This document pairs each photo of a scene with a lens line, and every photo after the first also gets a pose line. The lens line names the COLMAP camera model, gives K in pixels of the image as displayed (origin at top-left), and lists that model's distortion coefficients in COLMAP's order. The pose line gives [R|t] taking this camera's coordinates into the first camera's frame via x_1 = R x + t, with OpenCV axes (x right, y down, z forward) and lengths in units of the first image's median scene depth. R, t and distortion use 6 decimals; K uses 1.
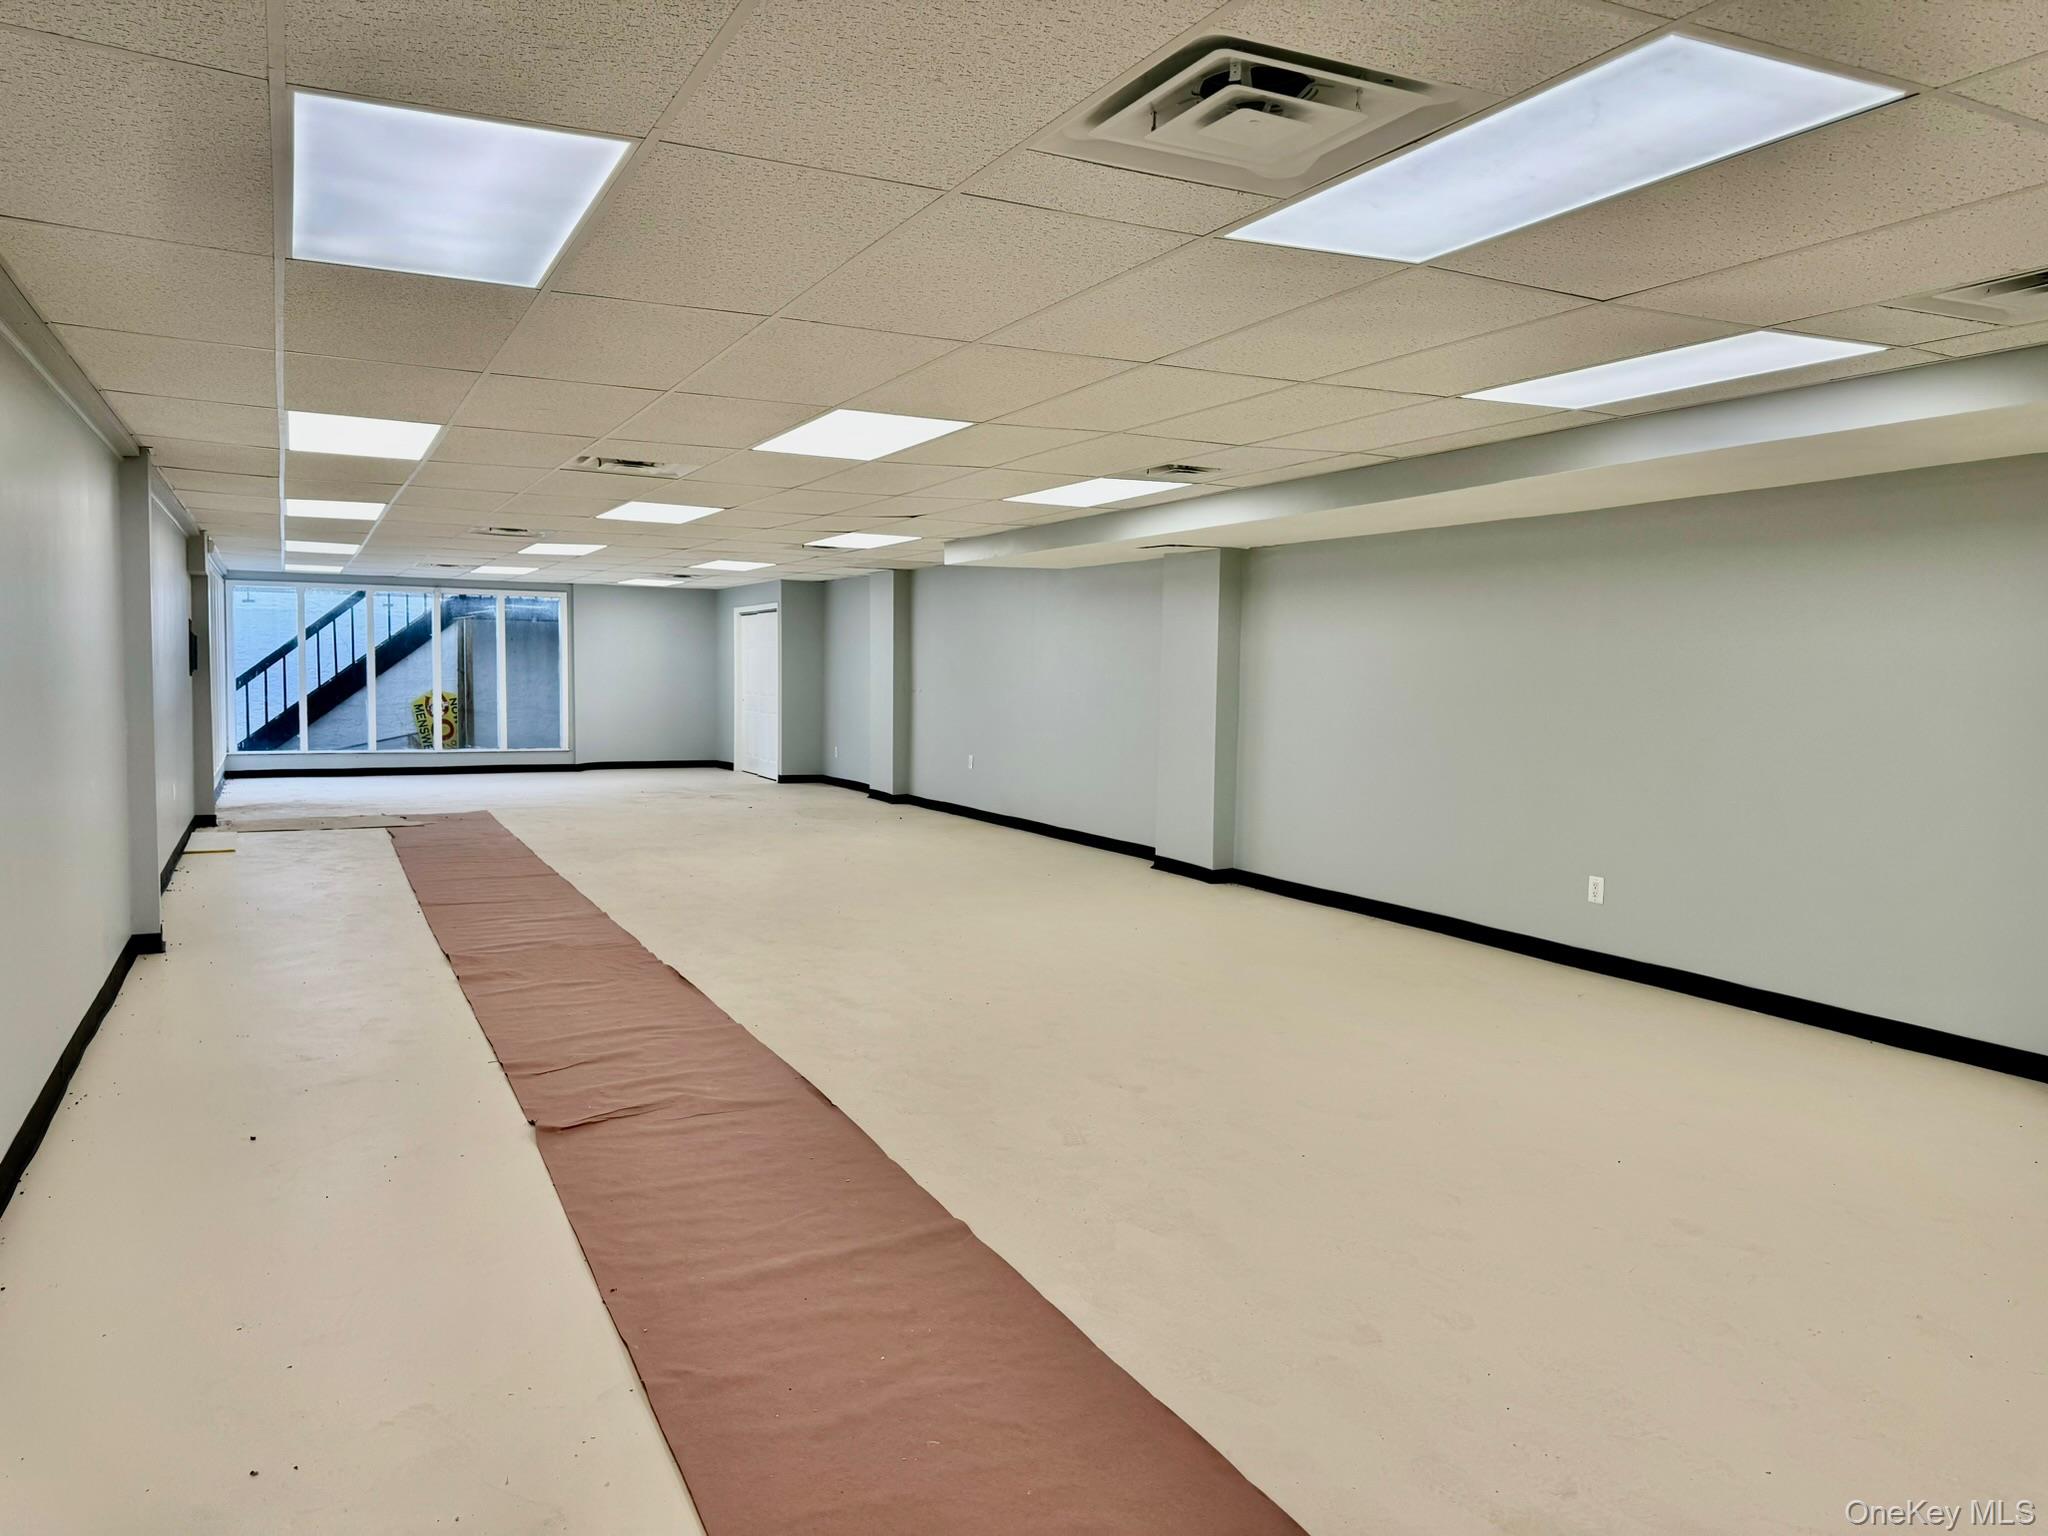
lens RADIAL K [[1431.6, 0, 1017.2], [0, 1431.6, 760.9], [0, 0, 1]] dist [0.059854, -0.068729]
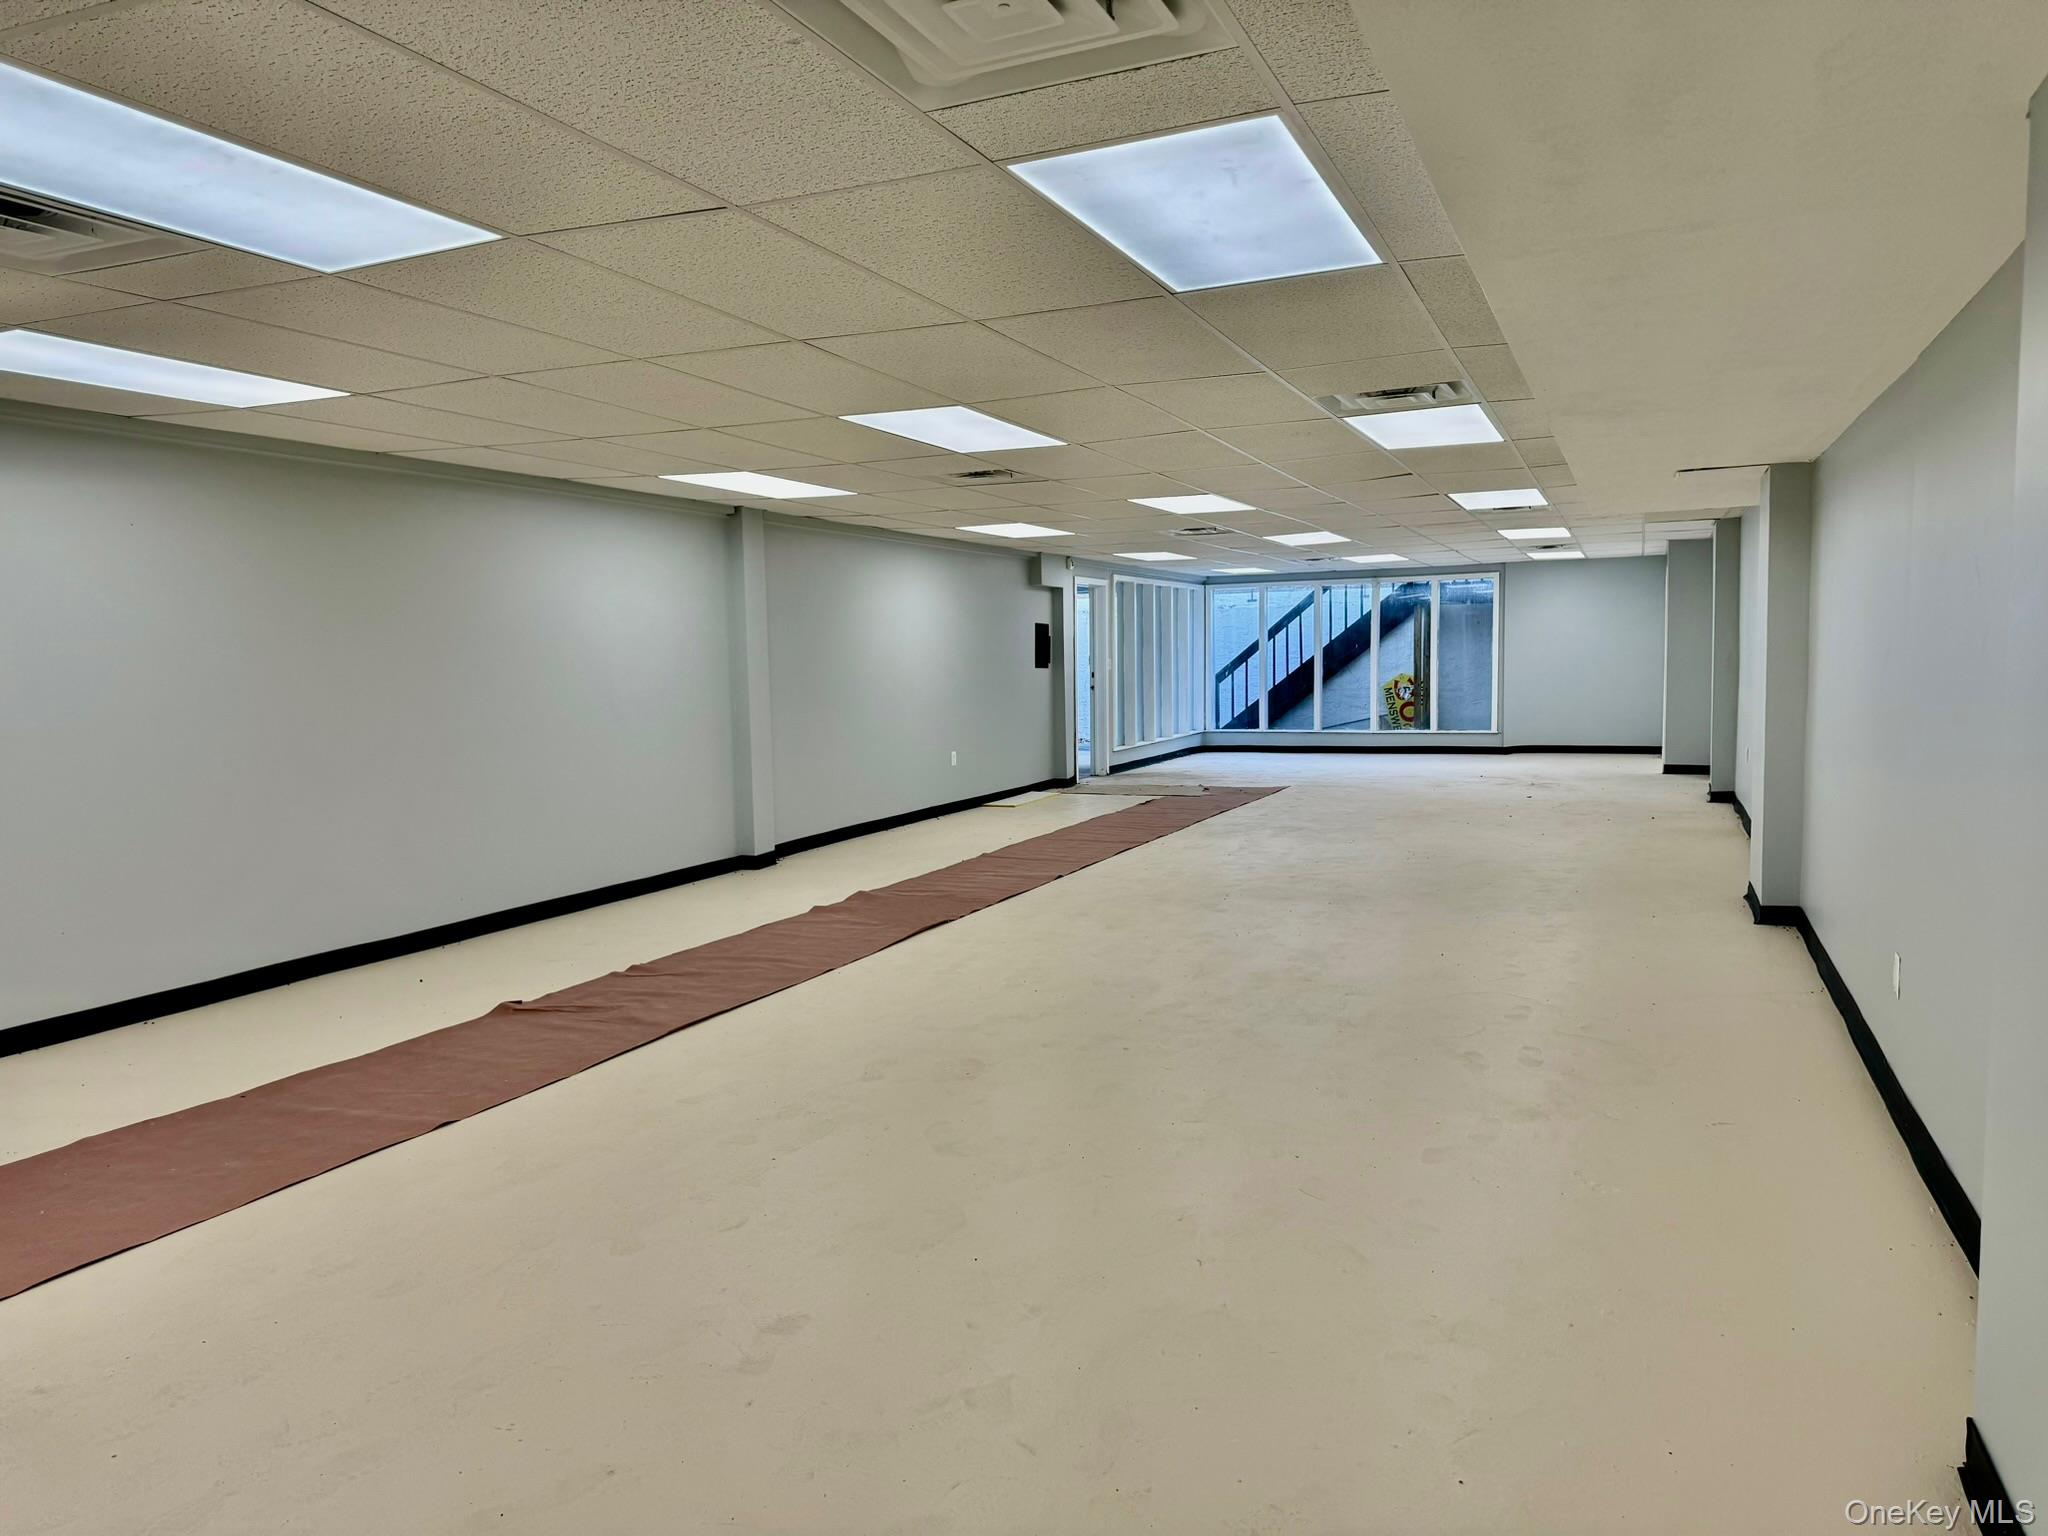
lens RADIAL K [[1431.6, 0, 1017.2], [0, 1431.6, 760.9], [0, 0, 1]] dist [0.059854, -0.068729]
pose [[0.641216, 0.028099, -0.766846, 0.236239], [-0.018462, 0.999605, 0.021191, -0.003017], [0.767138, 0.000570, 0.641482, 0.117811]]
